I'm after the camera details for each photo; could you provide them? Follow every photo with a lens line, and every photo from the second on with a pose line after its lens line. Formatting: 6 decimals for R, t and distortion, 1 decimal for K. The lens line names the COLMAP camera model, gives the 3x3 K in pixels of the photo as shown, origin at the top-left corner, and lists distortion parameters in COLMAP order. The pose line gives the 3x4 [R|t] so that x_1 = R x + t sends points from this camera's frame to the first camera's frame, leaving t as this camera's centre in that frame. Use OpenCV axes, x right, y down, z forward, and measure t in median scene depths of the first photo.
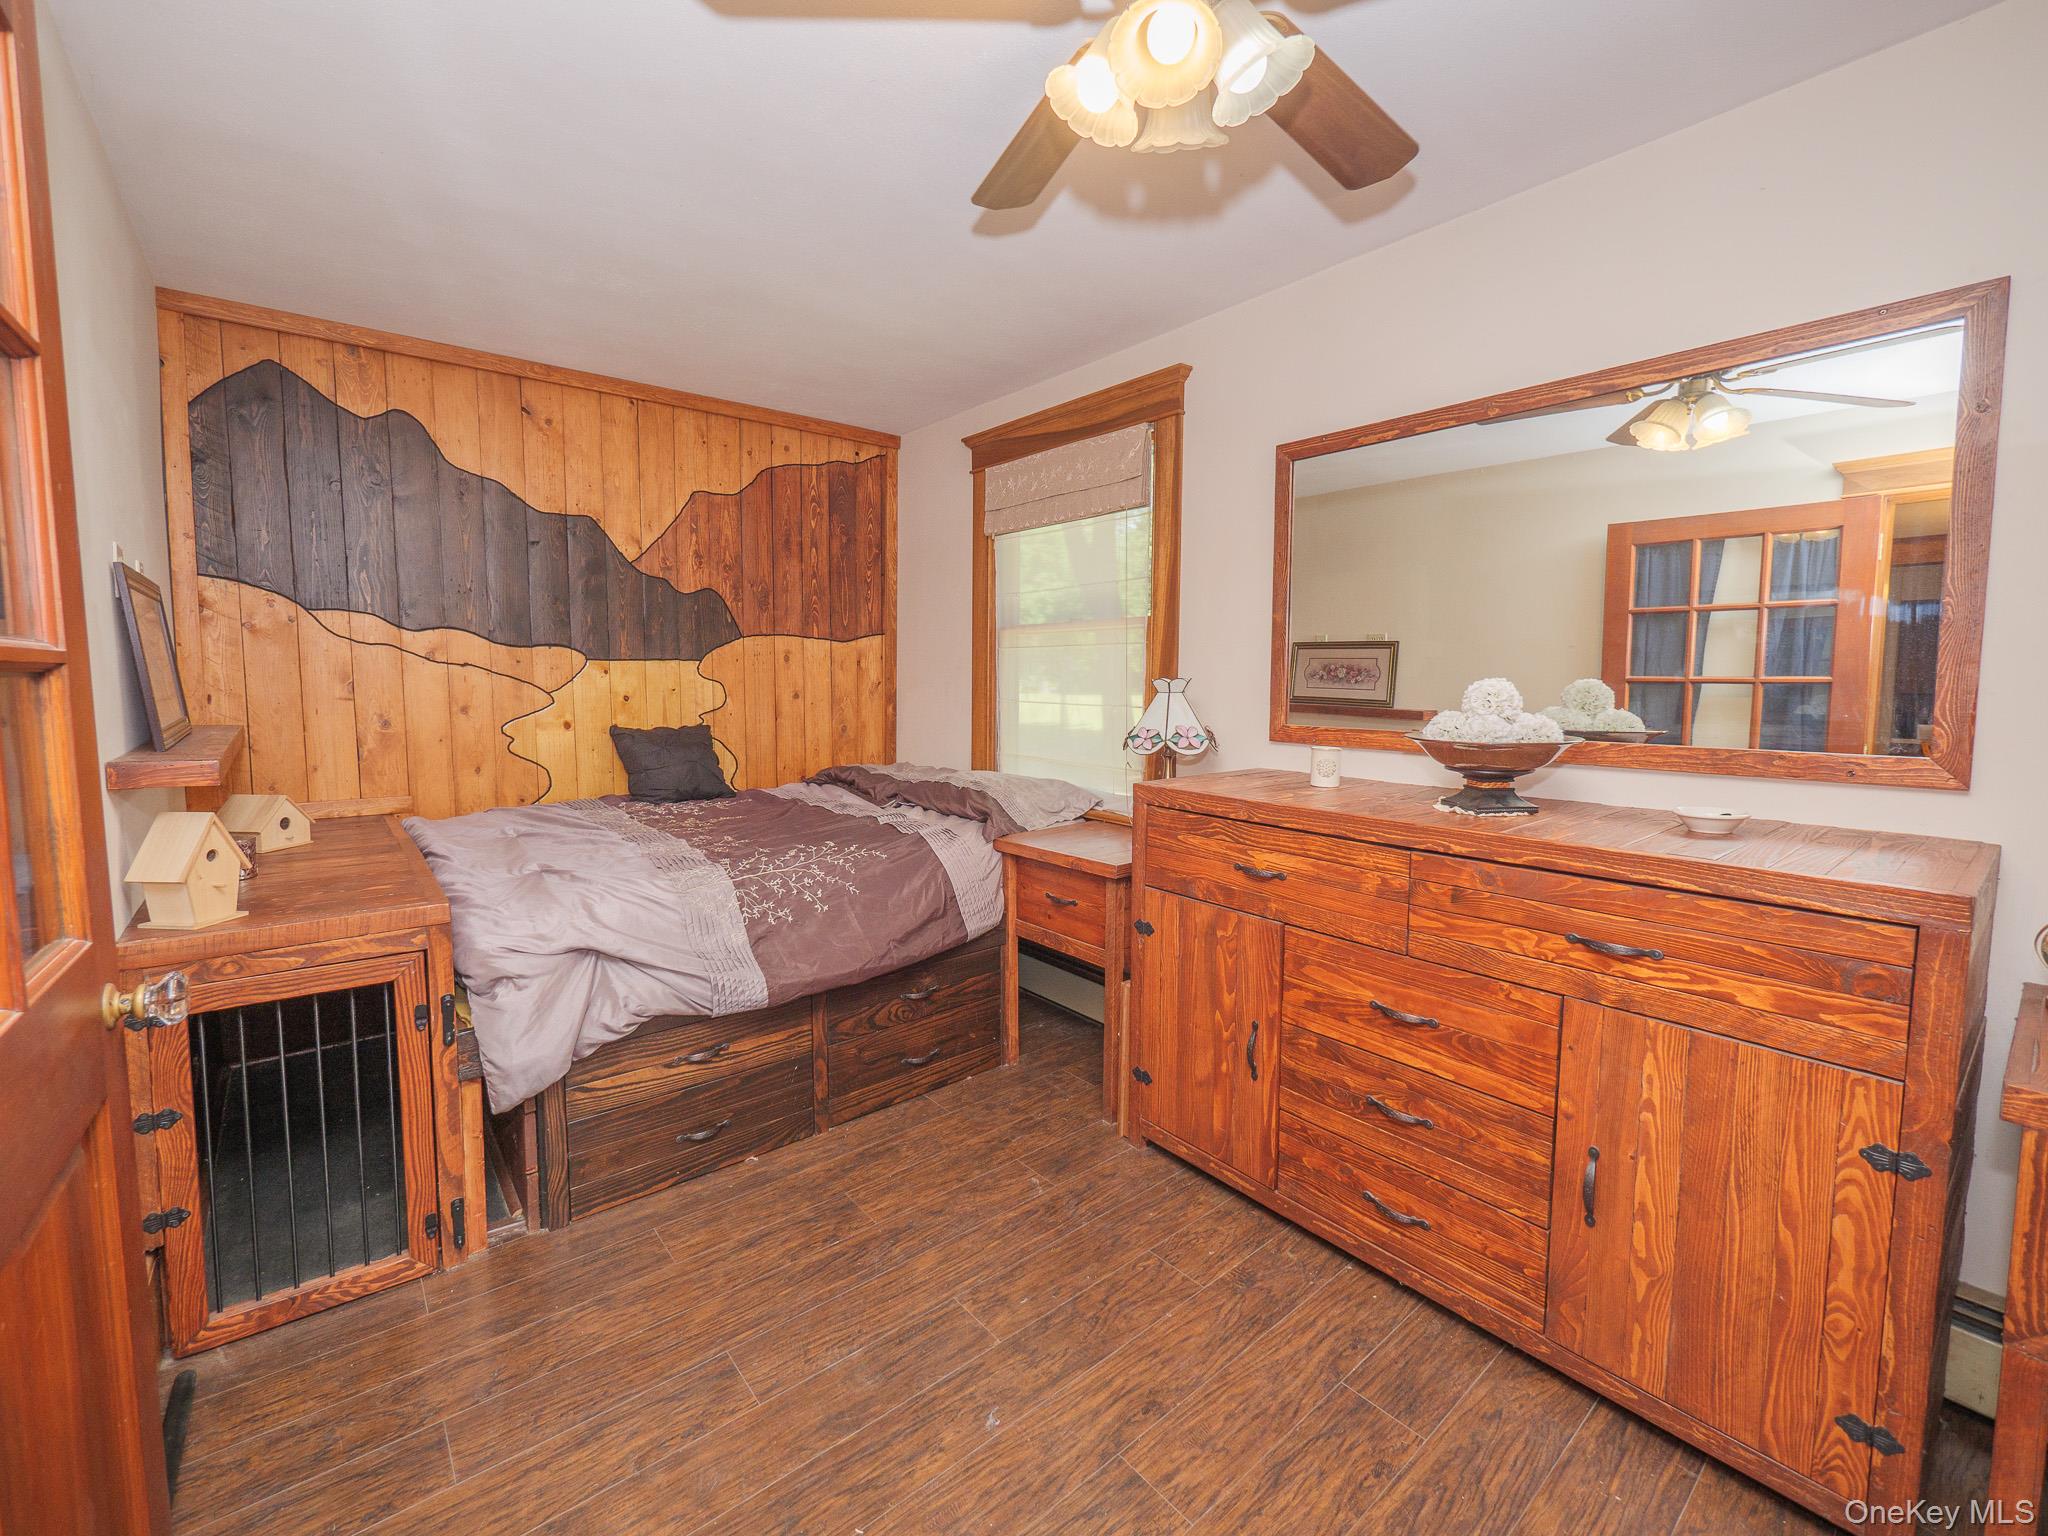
lens RADIAL K [[895.6, 0, 1018.9], [0, 895.6, 746.0], [0, 0, 1]] dist [-0.000377, 0.000231]
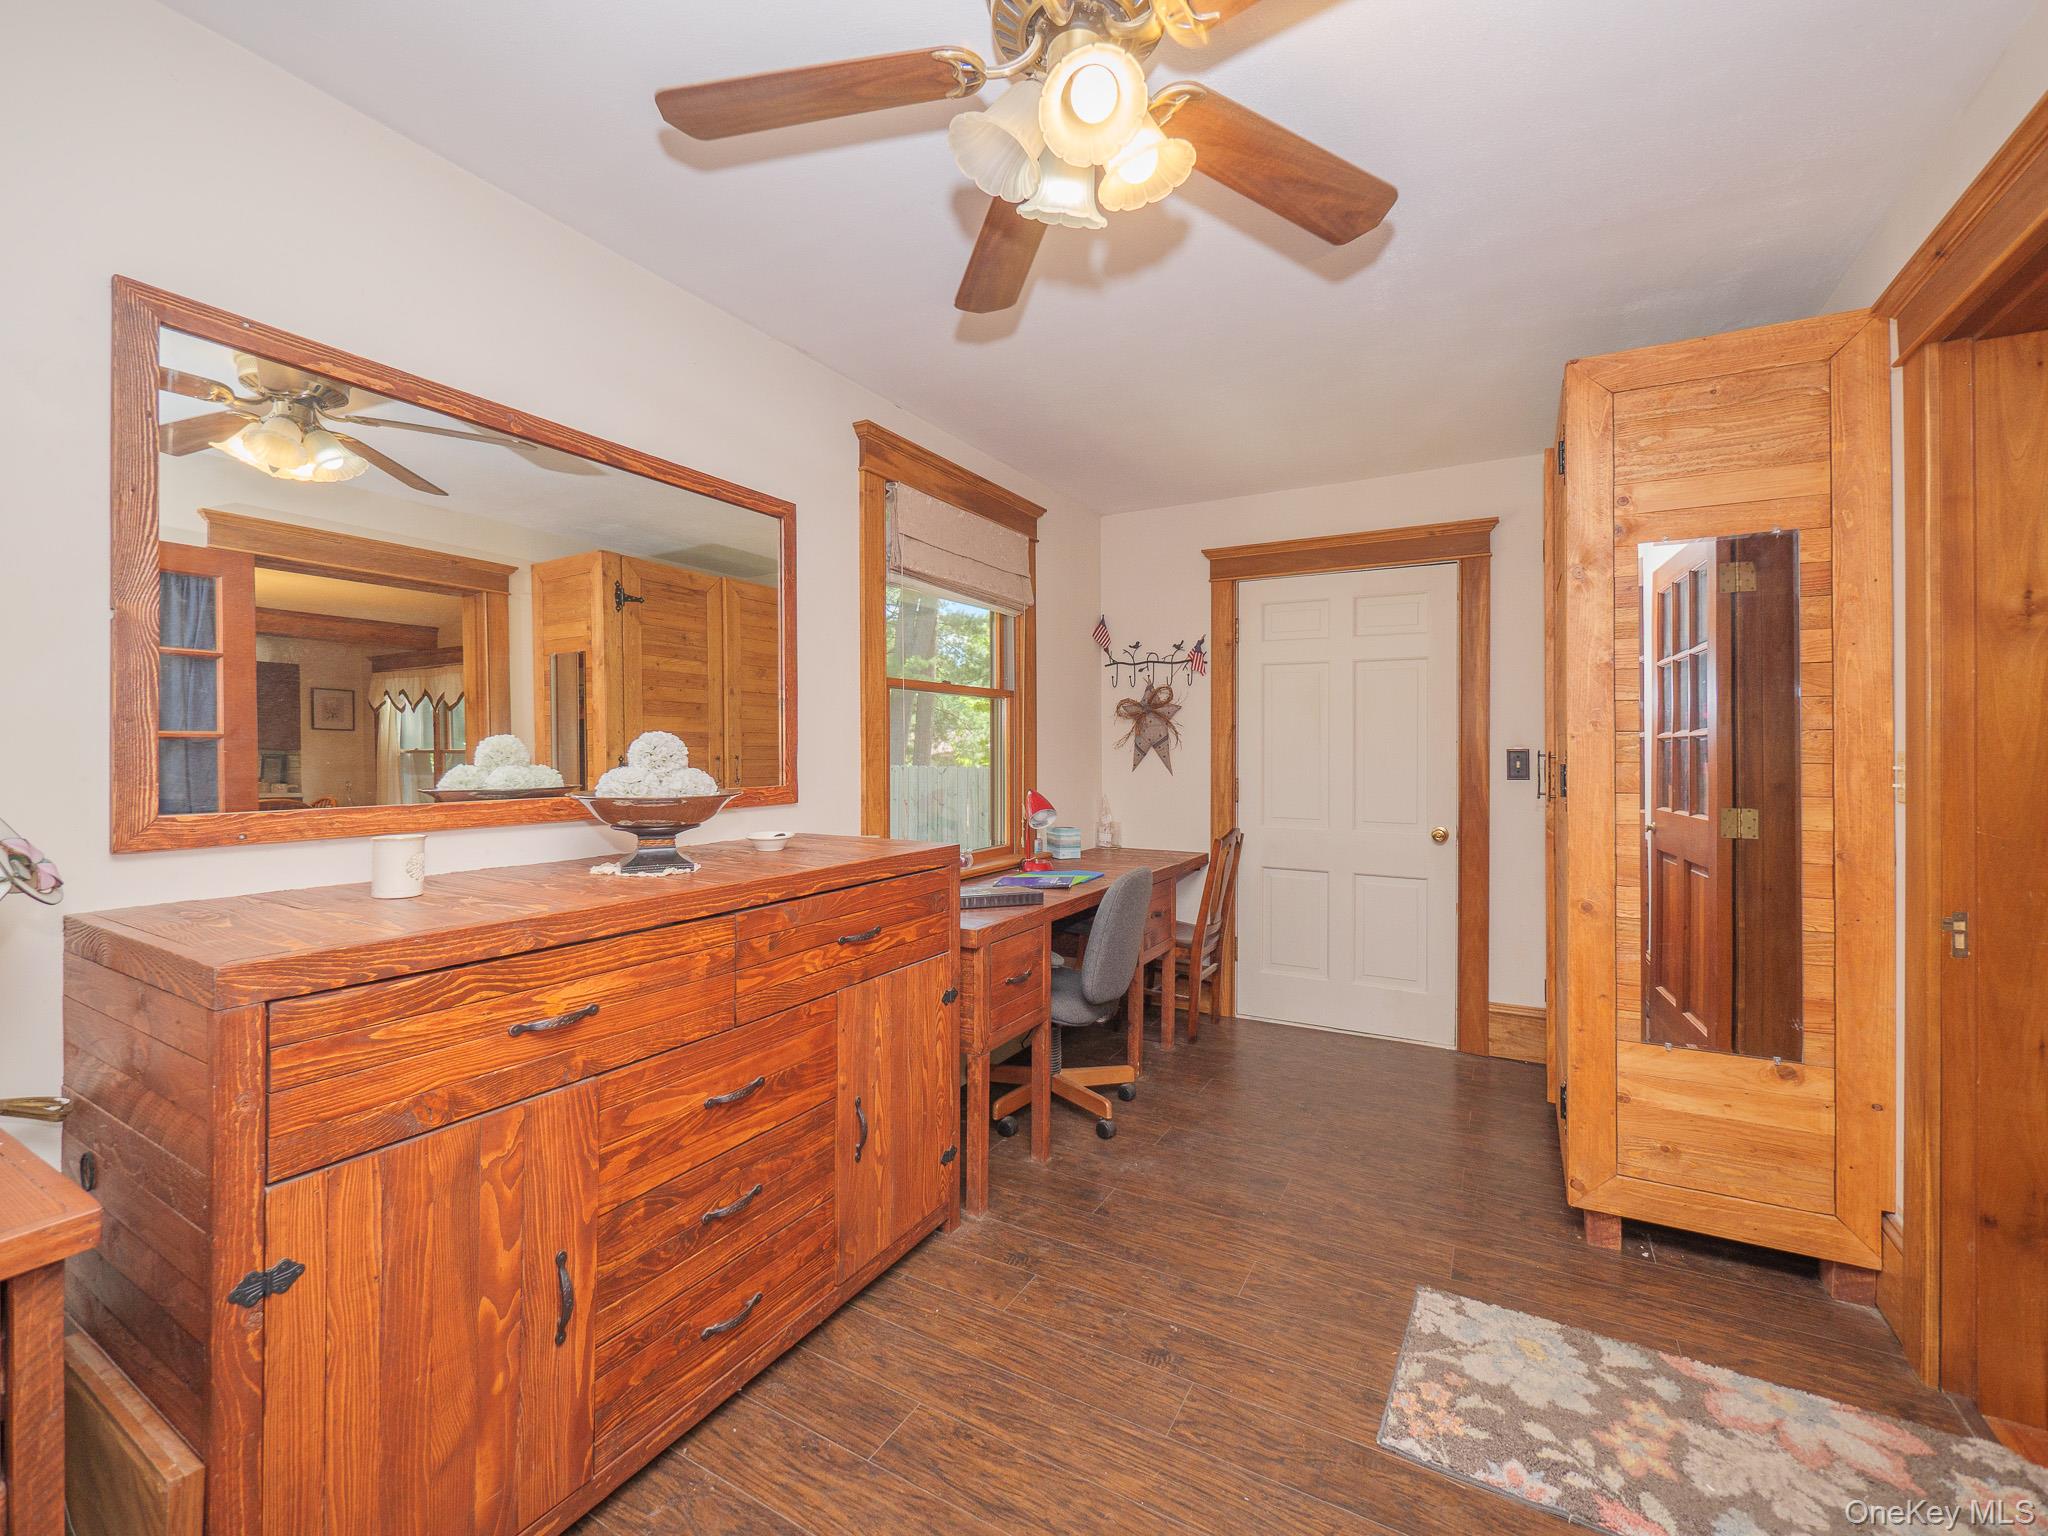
lens RADIAL K [[895.6, 0, 1018.9], [0, 895.6, 746.0], [0, 0, 1]] dist [-0.000377, 0.000231]
pose [[-0.373248, -0.000669, 0.927731, -0.532347], [0.073308, 0.996852, 0.030213, -0.063141], [-0.924831, 0.079287, -0.372024, 1.034789]]
